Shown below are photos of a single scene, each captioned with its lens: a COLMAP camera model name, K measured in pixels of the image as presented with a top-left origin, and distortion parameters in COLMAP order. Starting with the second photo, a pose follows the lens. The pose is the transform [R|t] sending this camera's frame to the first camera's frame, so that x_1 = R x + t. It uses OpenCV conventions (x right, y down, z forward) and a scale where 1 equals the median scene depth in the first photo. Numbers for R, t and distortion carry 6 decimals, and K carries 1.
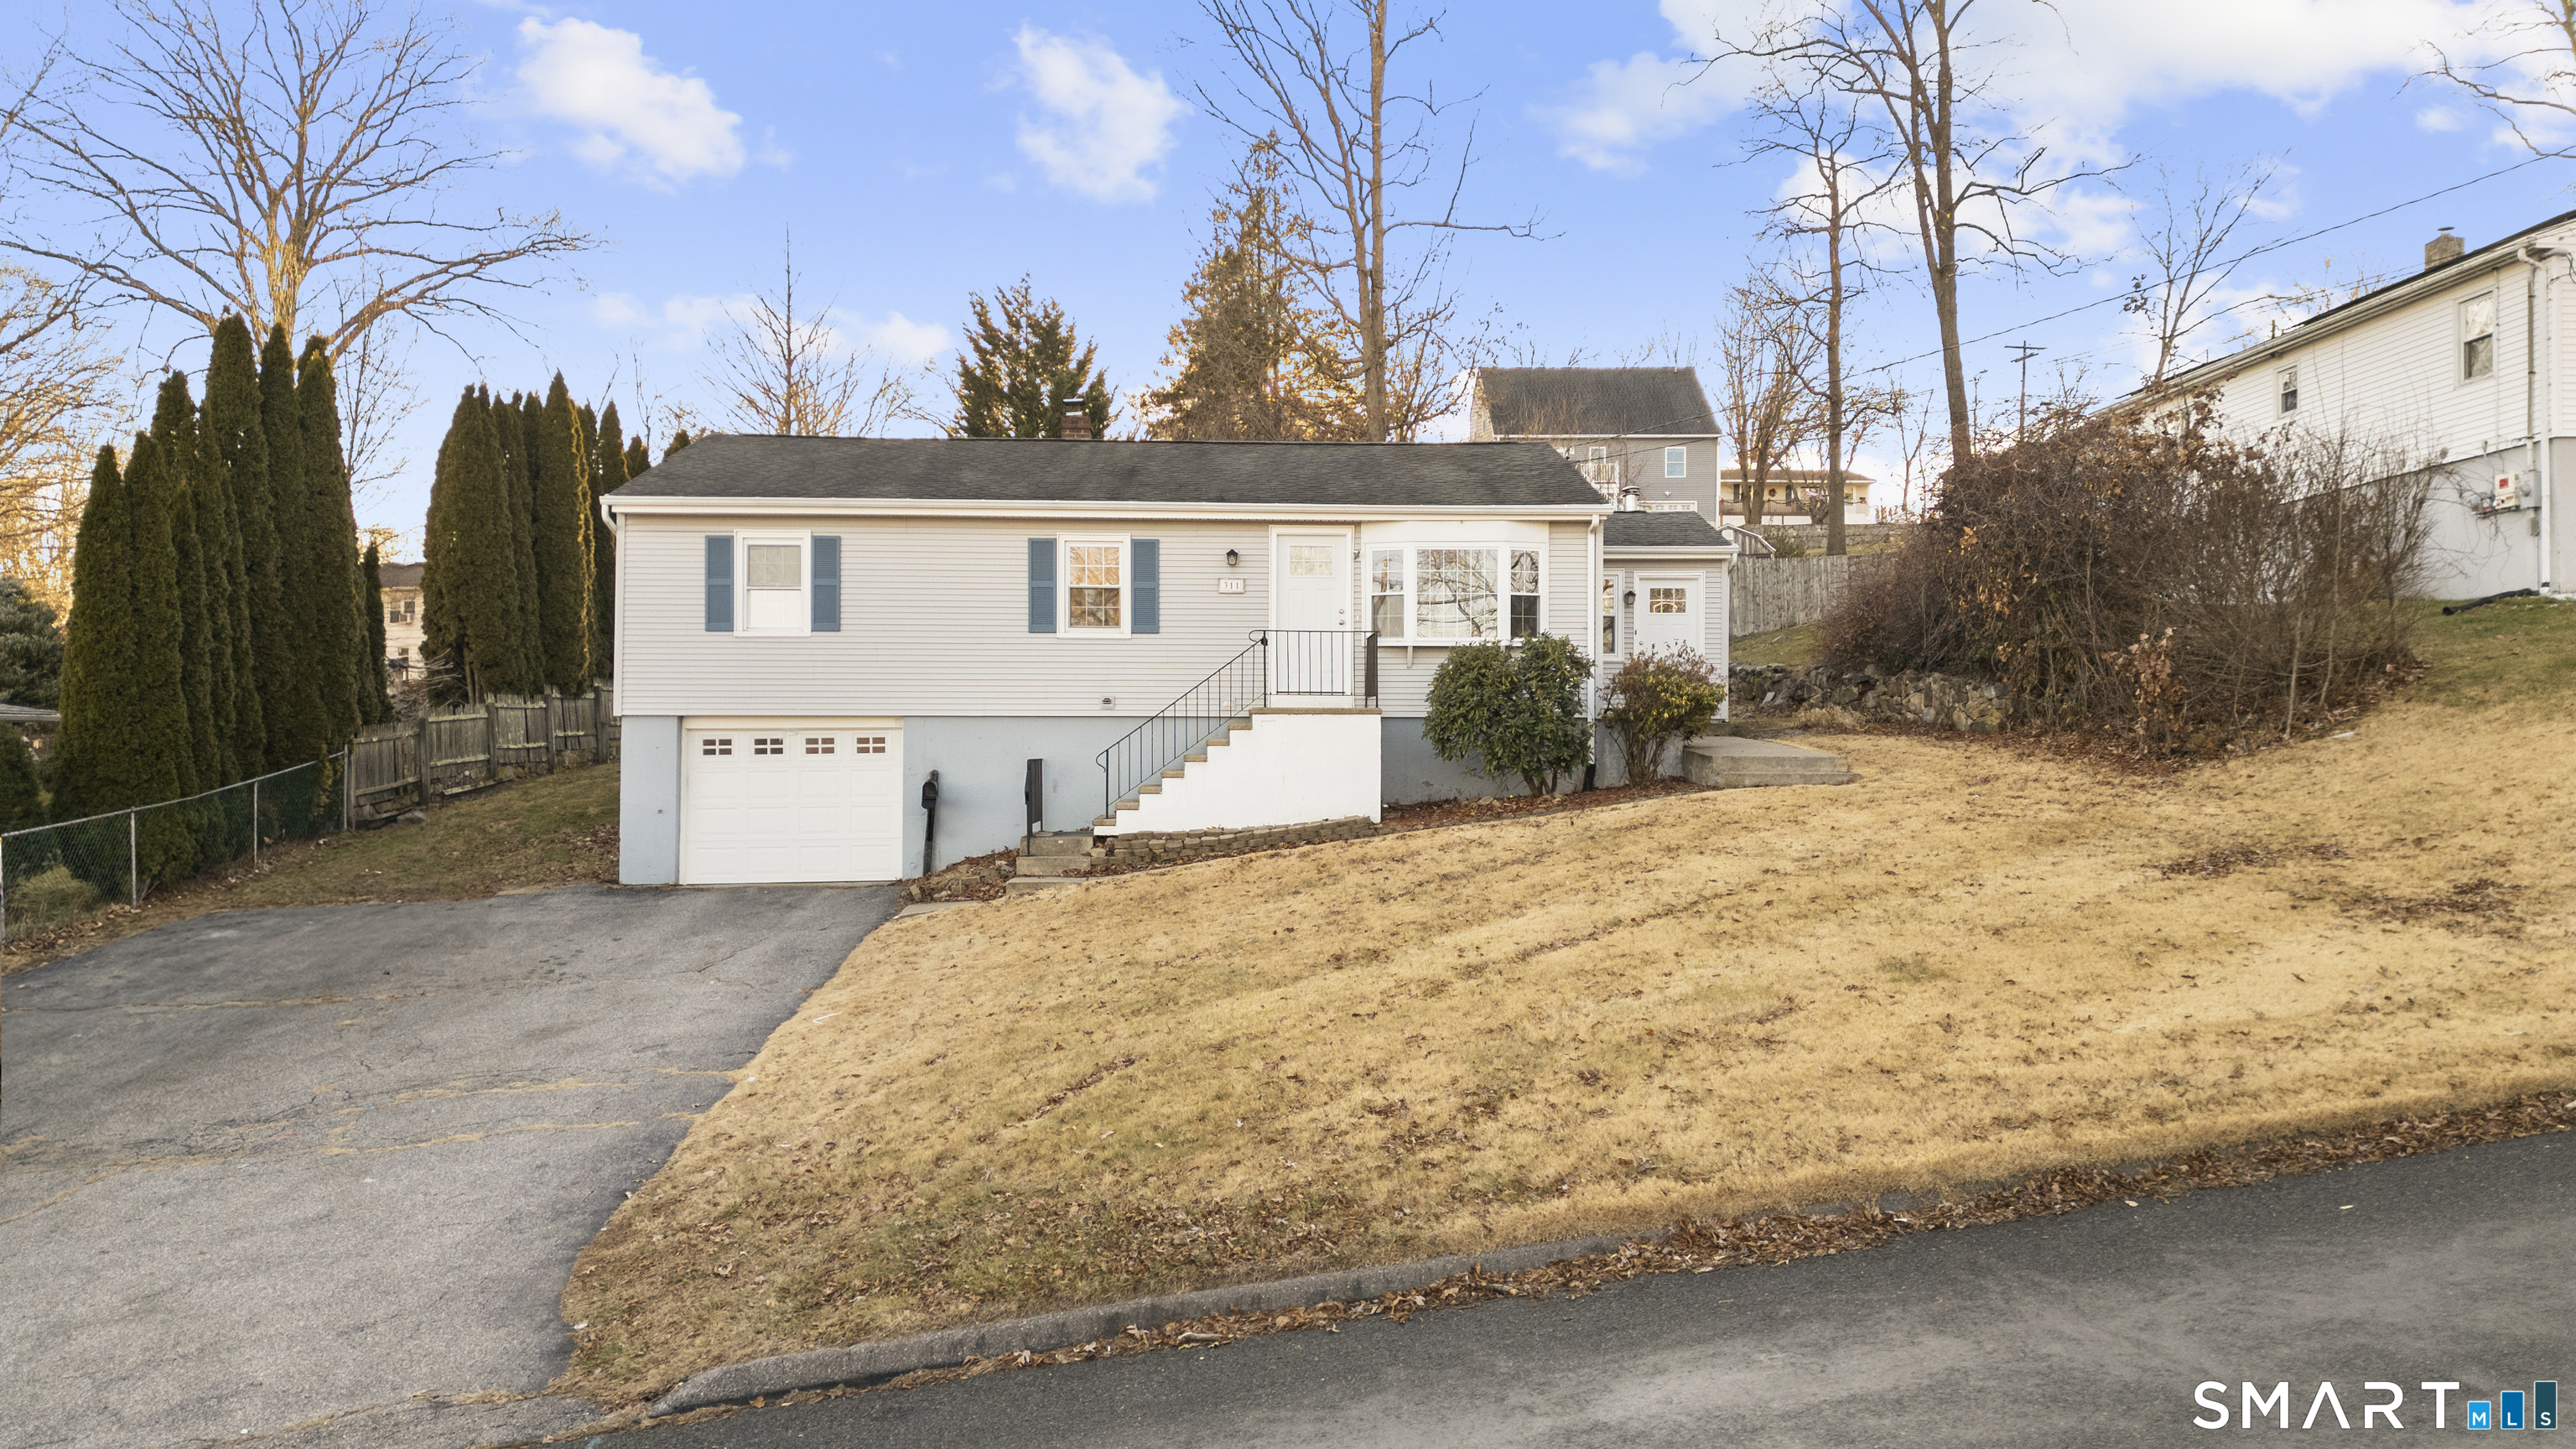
lens RADIAL K [[1824.4, 0, 1295.2], [0, 1824.4, 728.4], [0, 0, 1]] dist [0.098275, -0.101951]
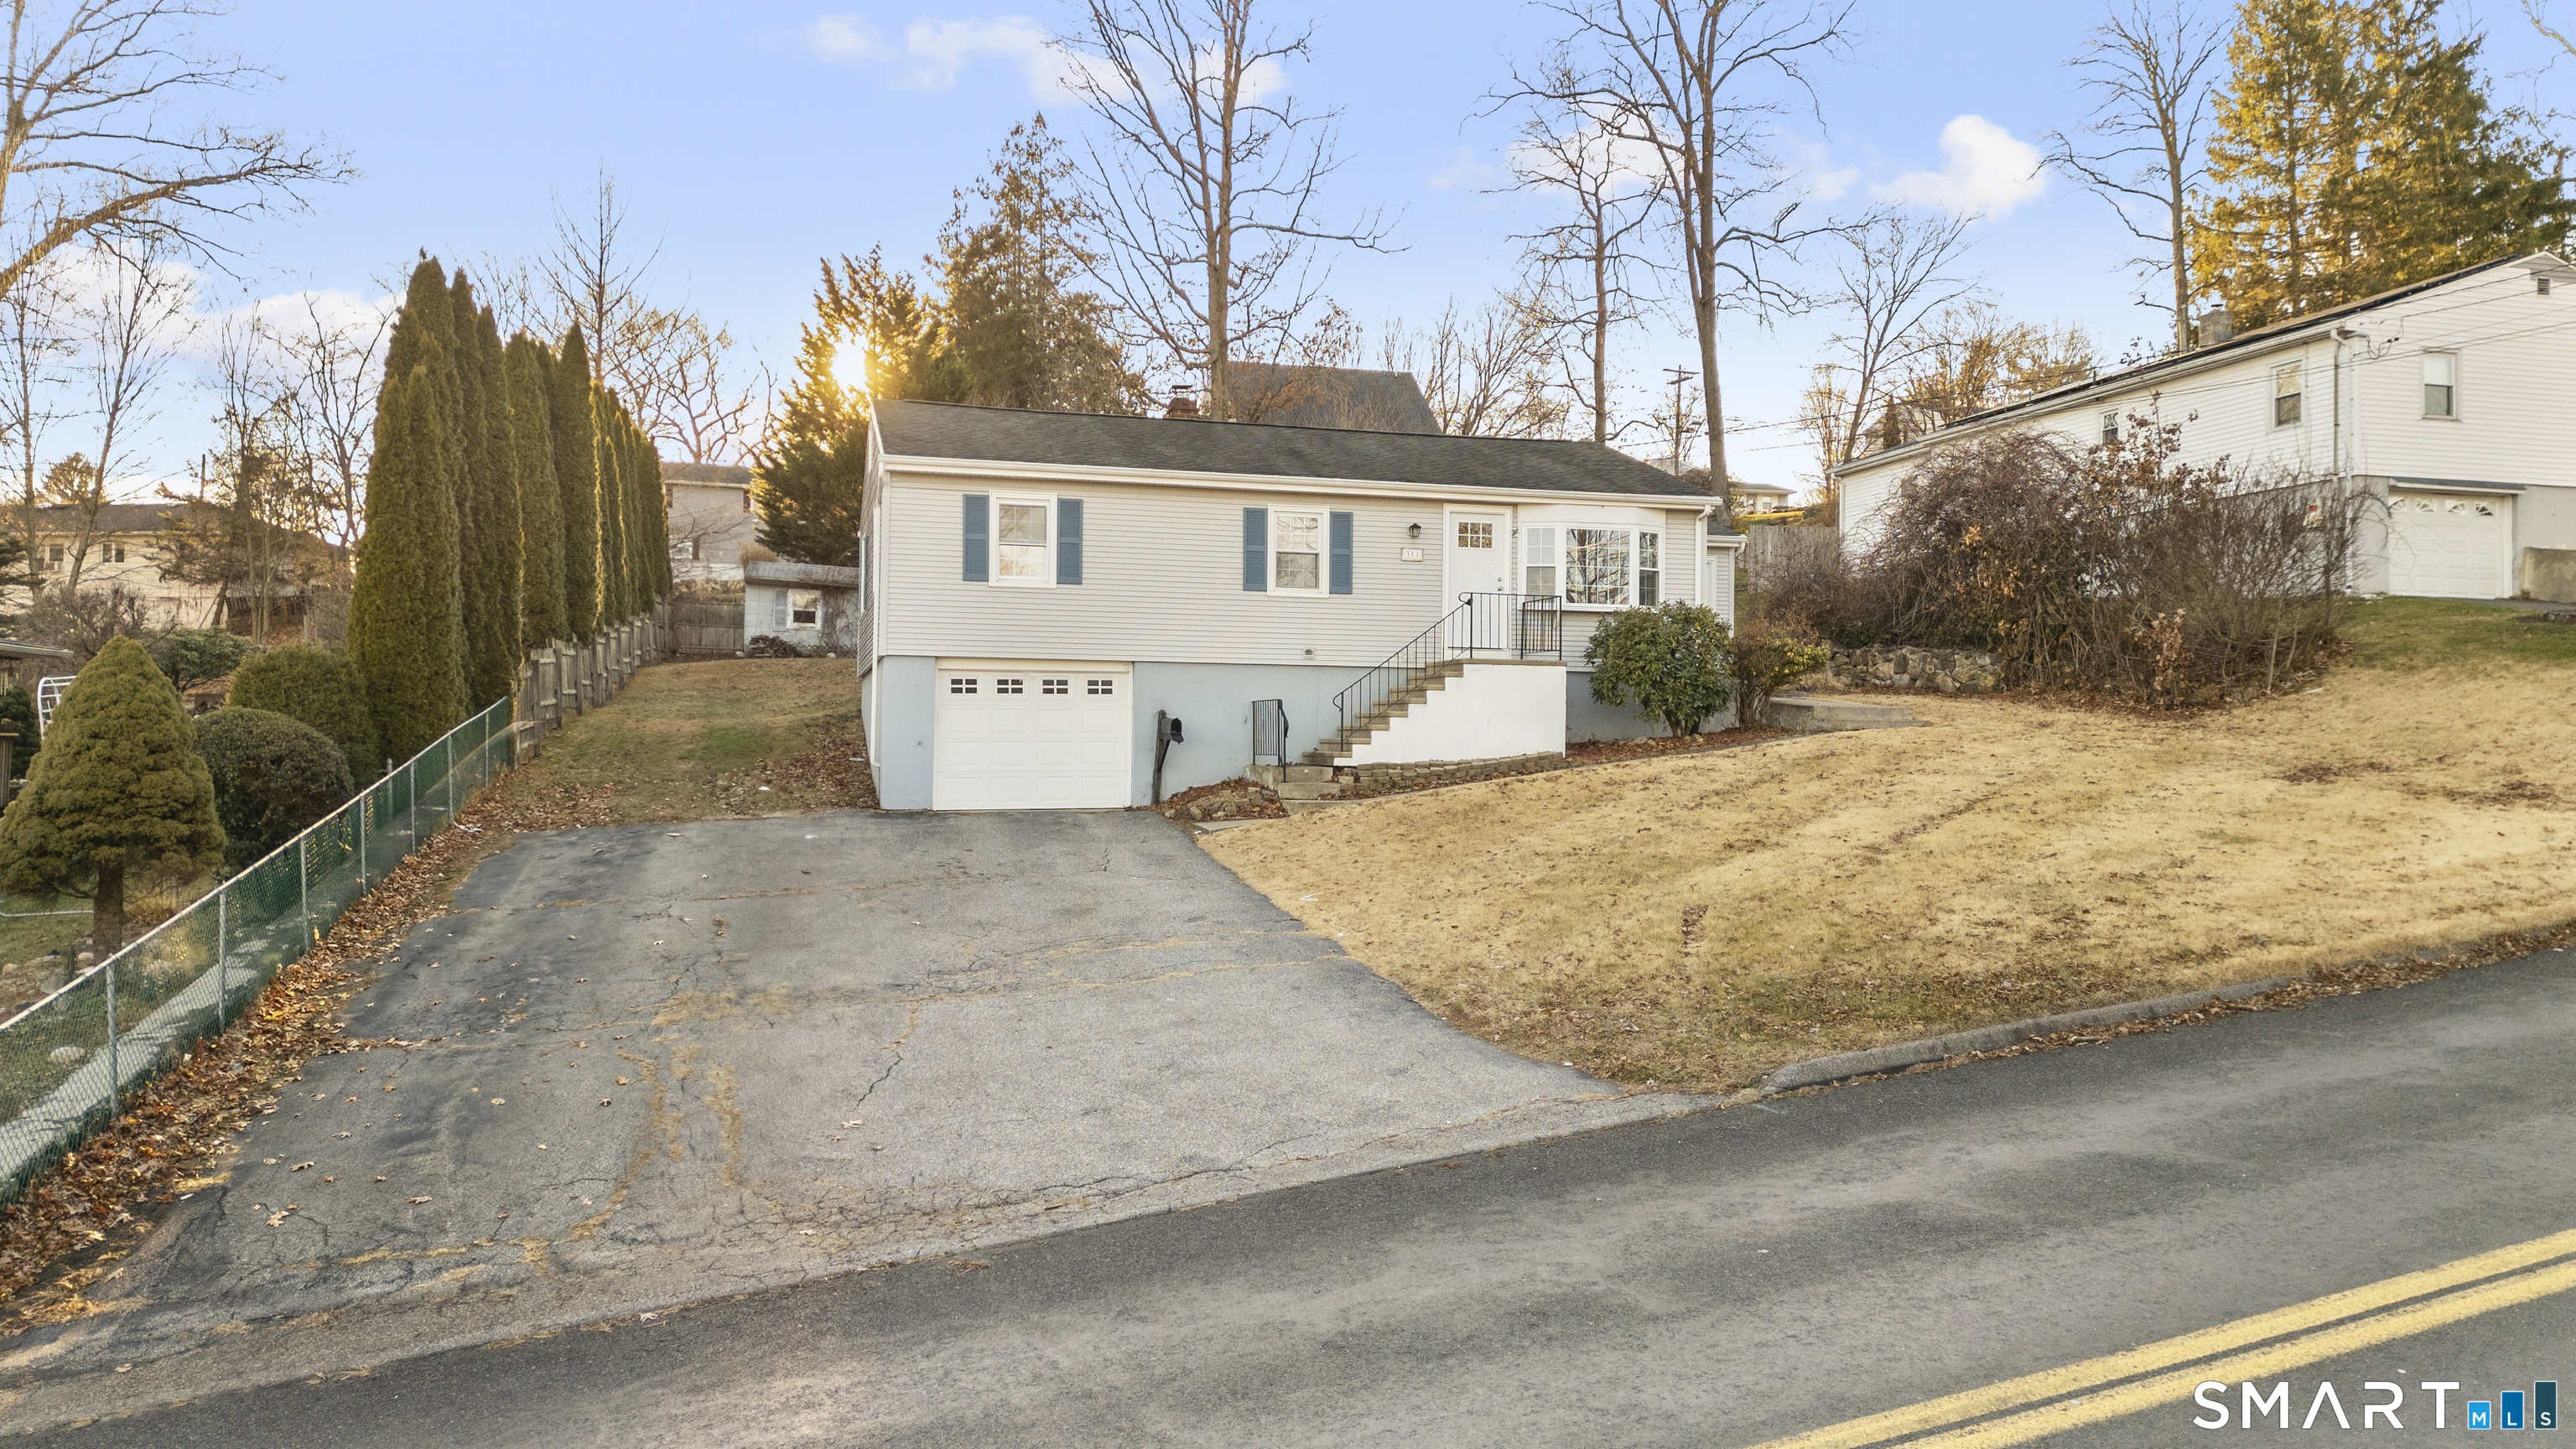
lens RADIAL K [[1837.7, 0, 1288.0], [0, 1837.7, 724.5], [0, 0, 1]] dist [0.085553, -0.101551]
pose [[0.974811, 0.012451, 0.222687, -0.370239], [-0.013236, 0.999910, 0.002036, 0.028264], [-0.222641, -0.004932, 0.974888, -0.121176]]
